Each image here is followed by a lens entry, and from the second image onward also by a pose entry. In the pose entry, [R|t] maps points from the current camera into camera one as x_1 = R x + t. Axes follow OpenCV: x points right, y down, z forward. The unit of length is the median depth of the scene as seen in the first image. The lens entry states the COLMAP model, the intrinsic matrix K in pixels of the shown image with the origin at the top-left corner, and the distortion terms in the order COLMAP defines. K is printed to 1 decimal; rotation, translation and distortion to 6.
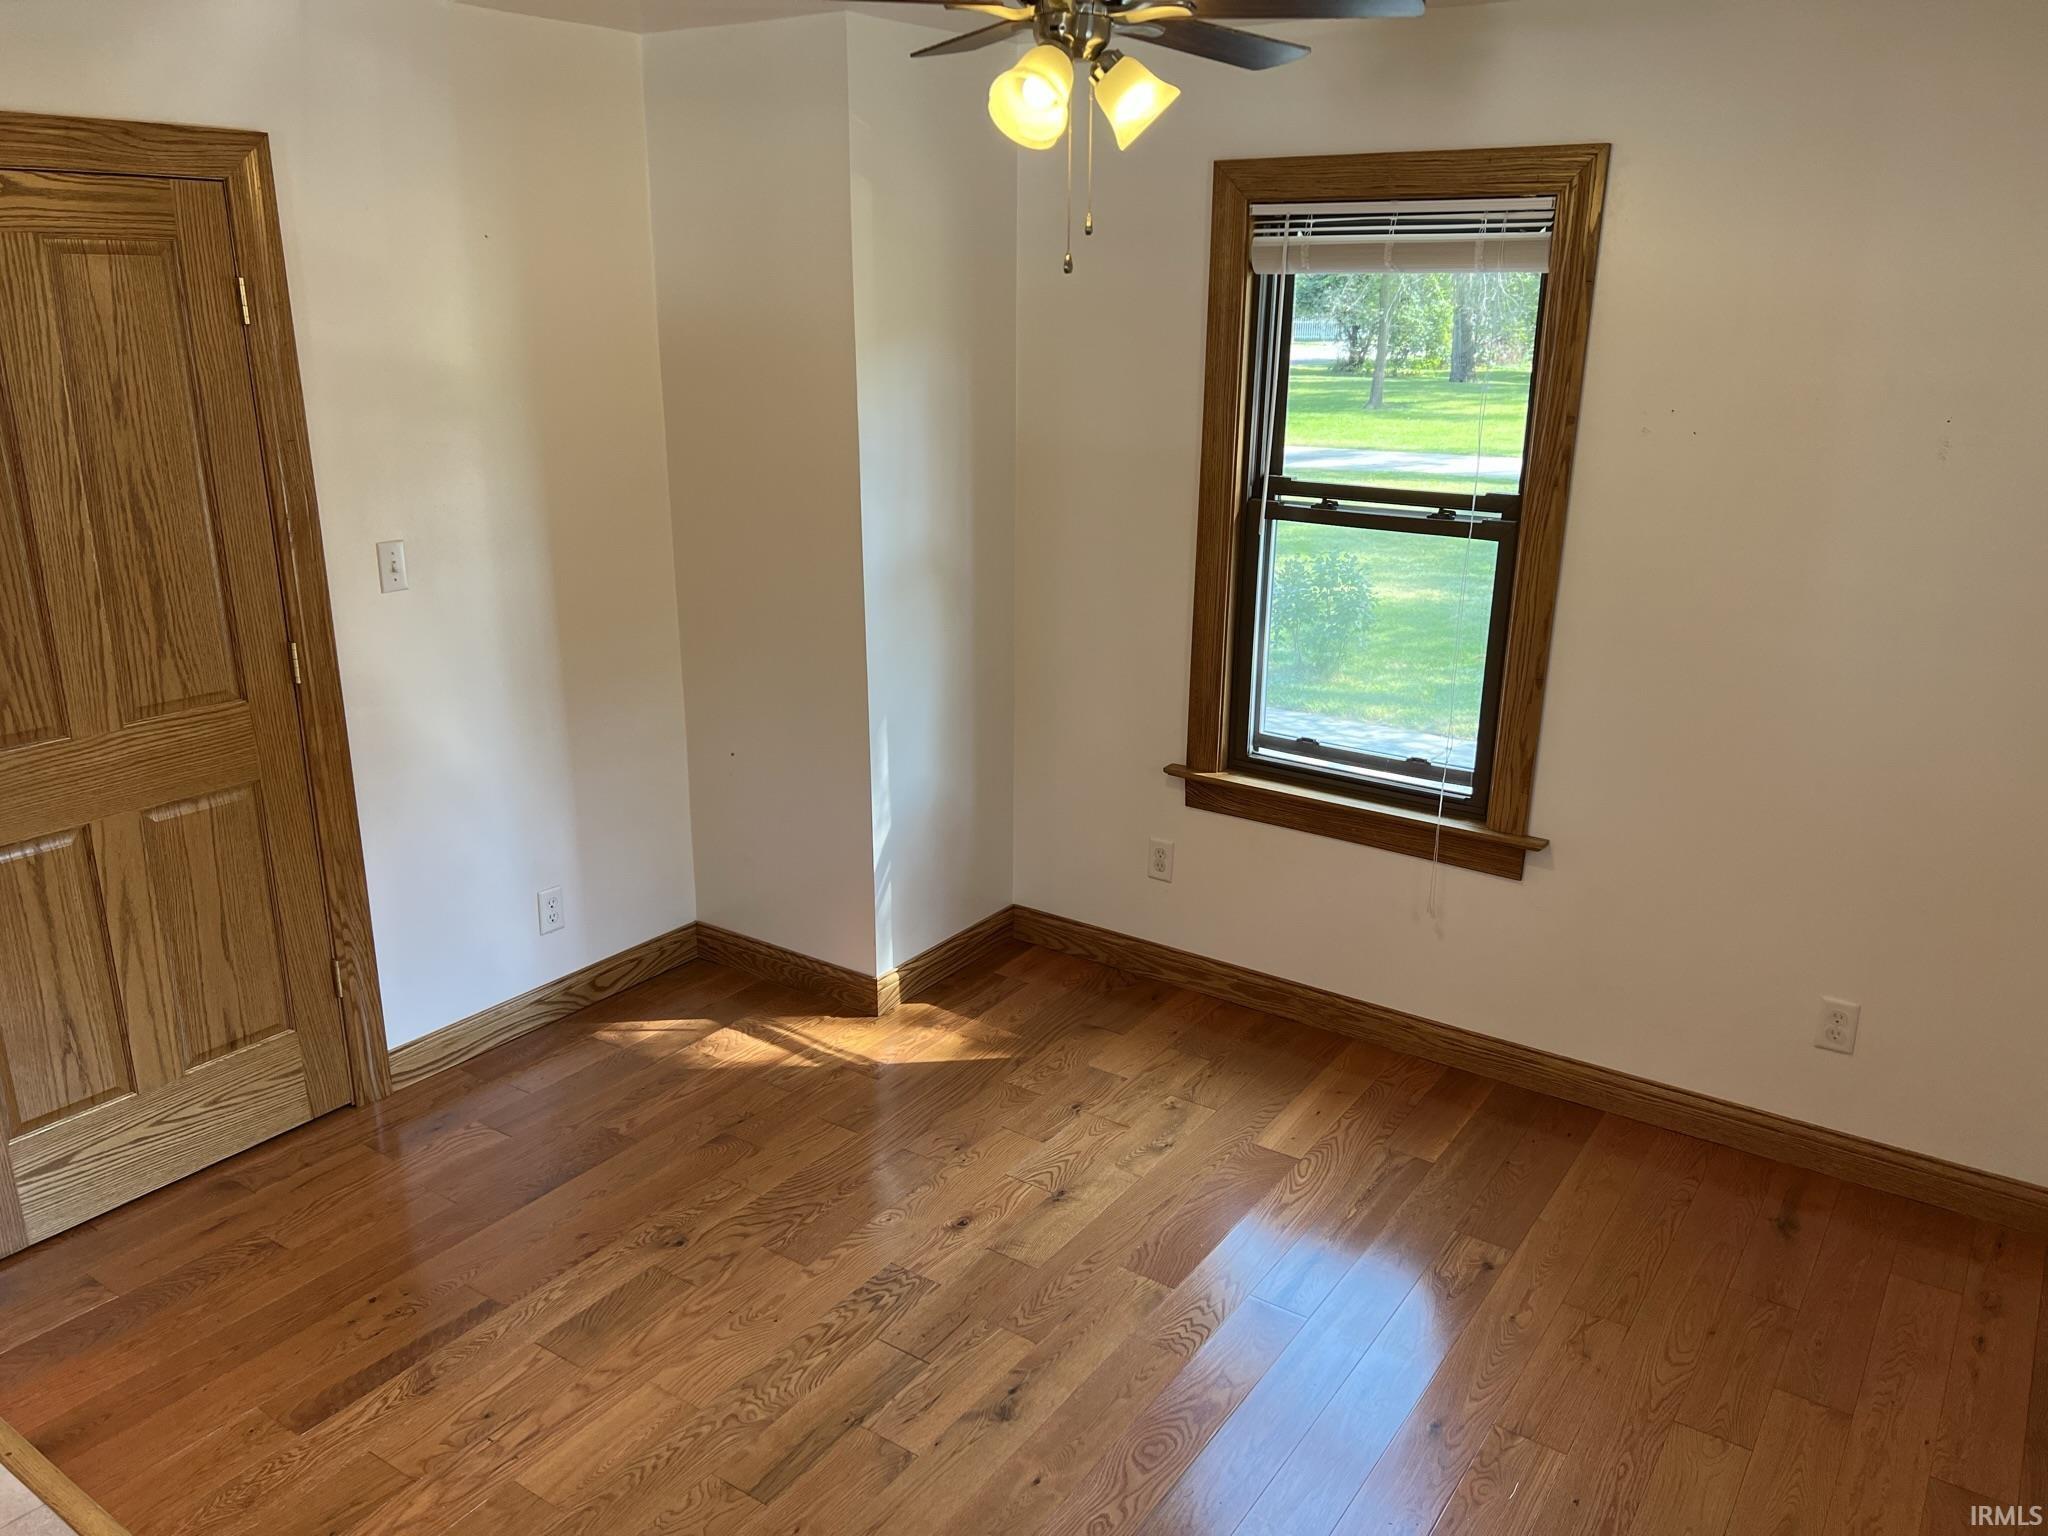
lens RADIAL K [[1528.8, 0, 1015.7], [0, 1528.8, 777.9], [0, 0, 1]] dist [0.020462, -0.012016]
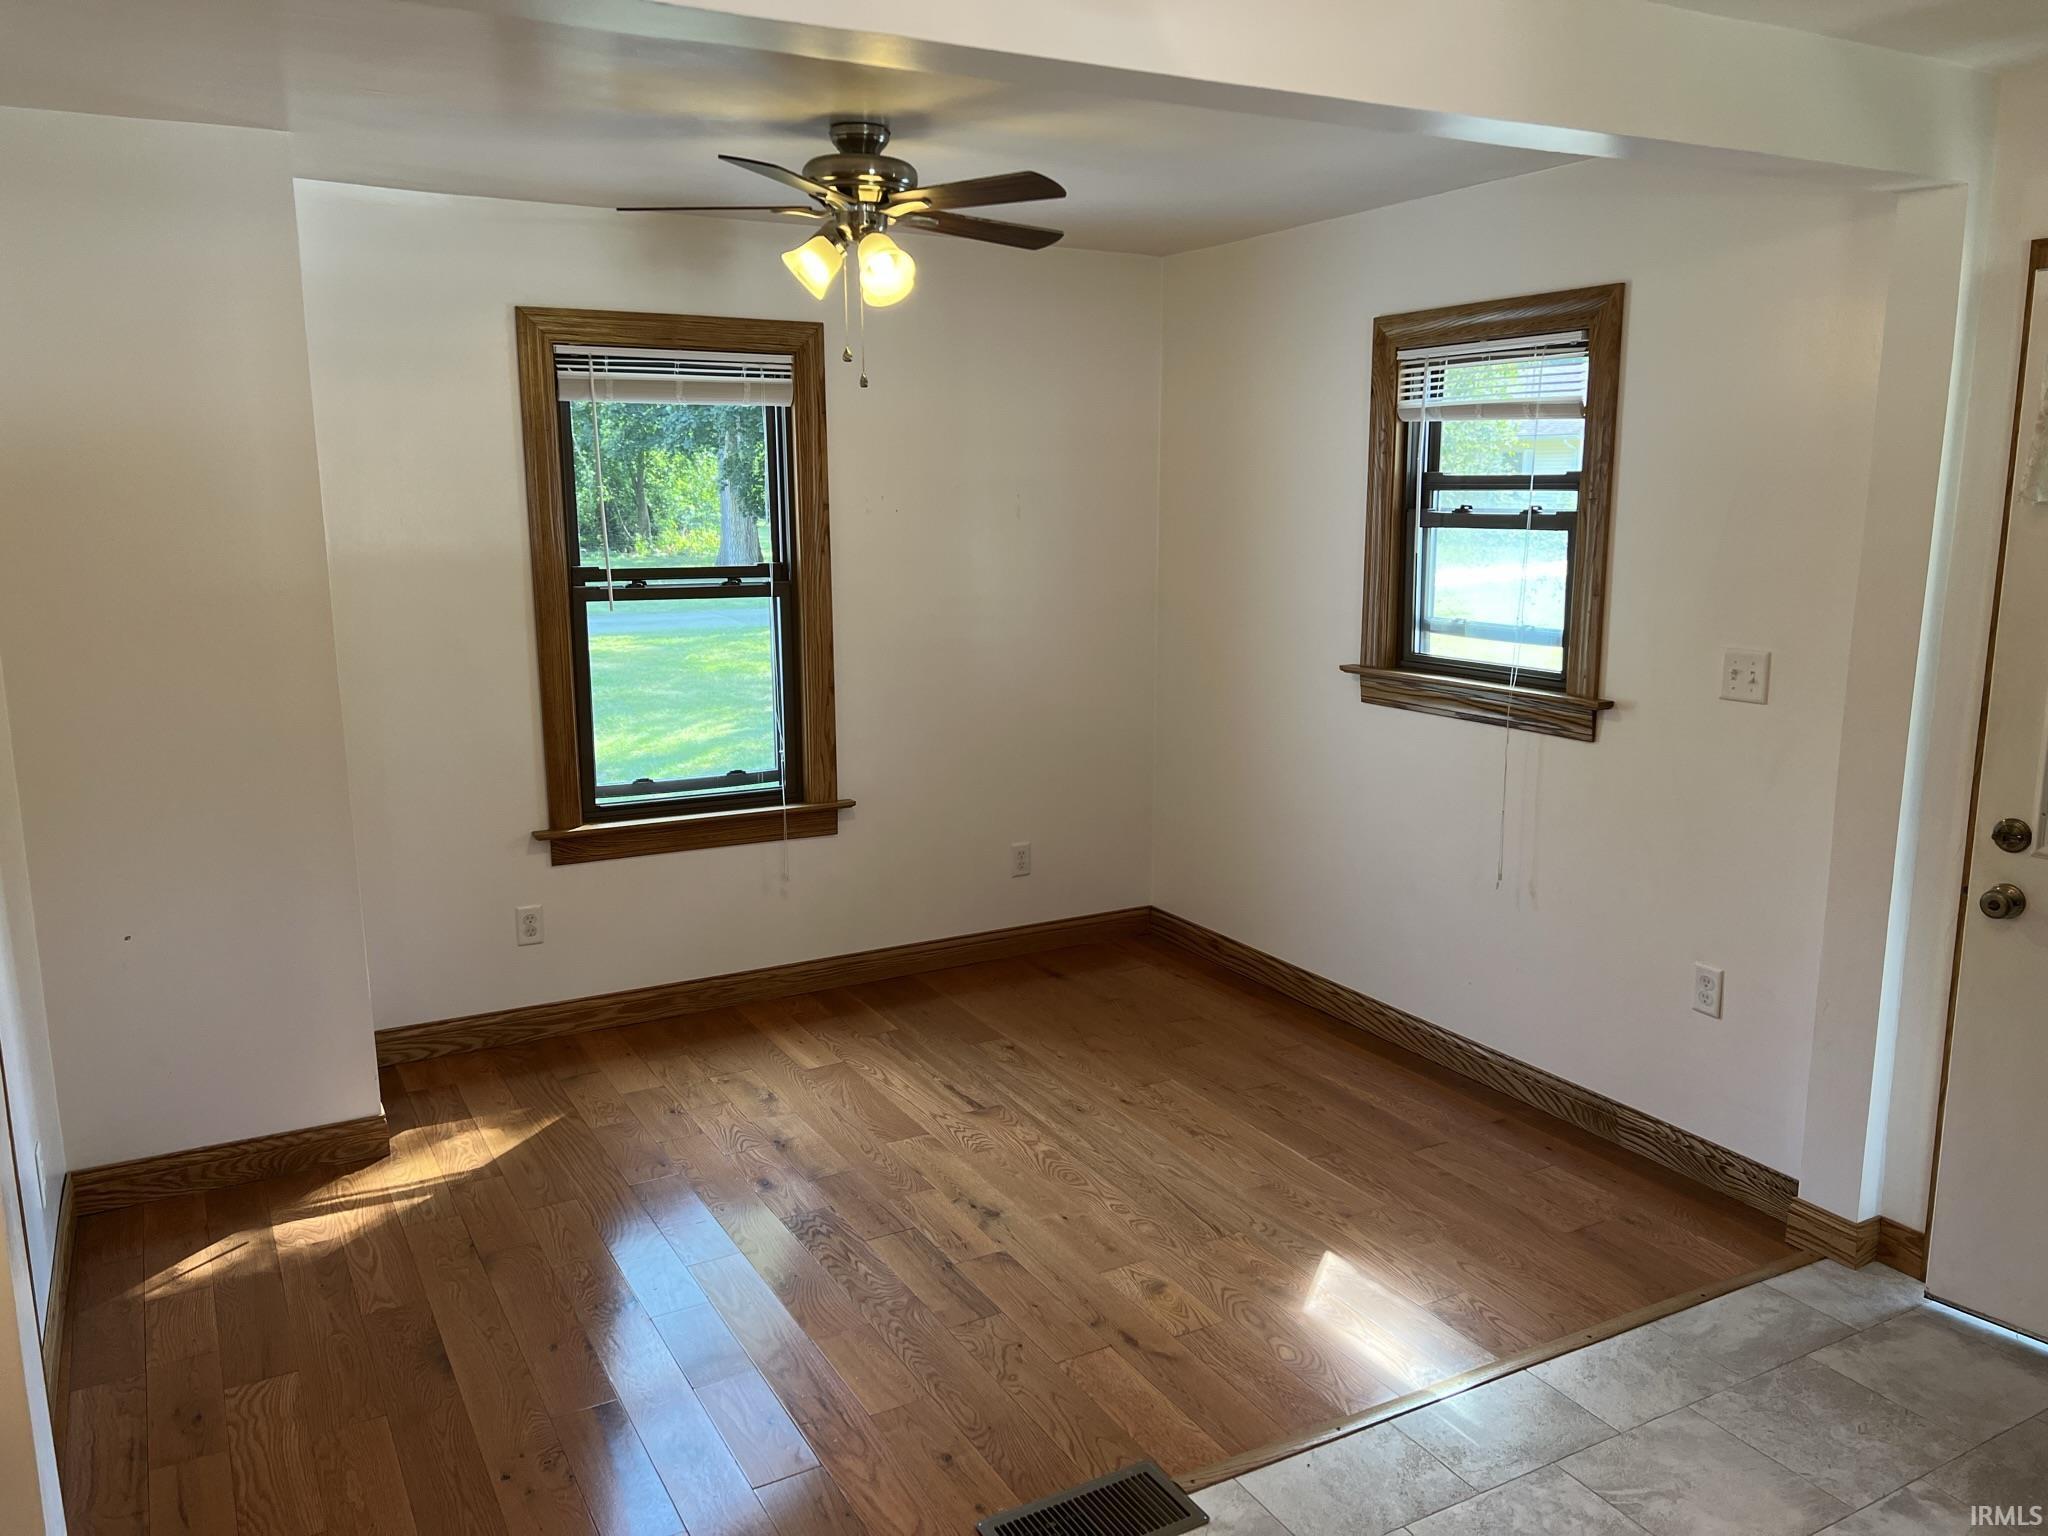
lens RADIAL K [[1528.8, 0, 1030.2], [0, 1528.8, 761.5], [0, 0, 1]] dist [0.020462, -0.012016]
pose [[0.434353, -0.167887, 0.884958, -0.796900], [0.277077, 0.959742, 0.046080, -0.010855], [-0.857068, 0.225186, 0.463385, 0.192446]]
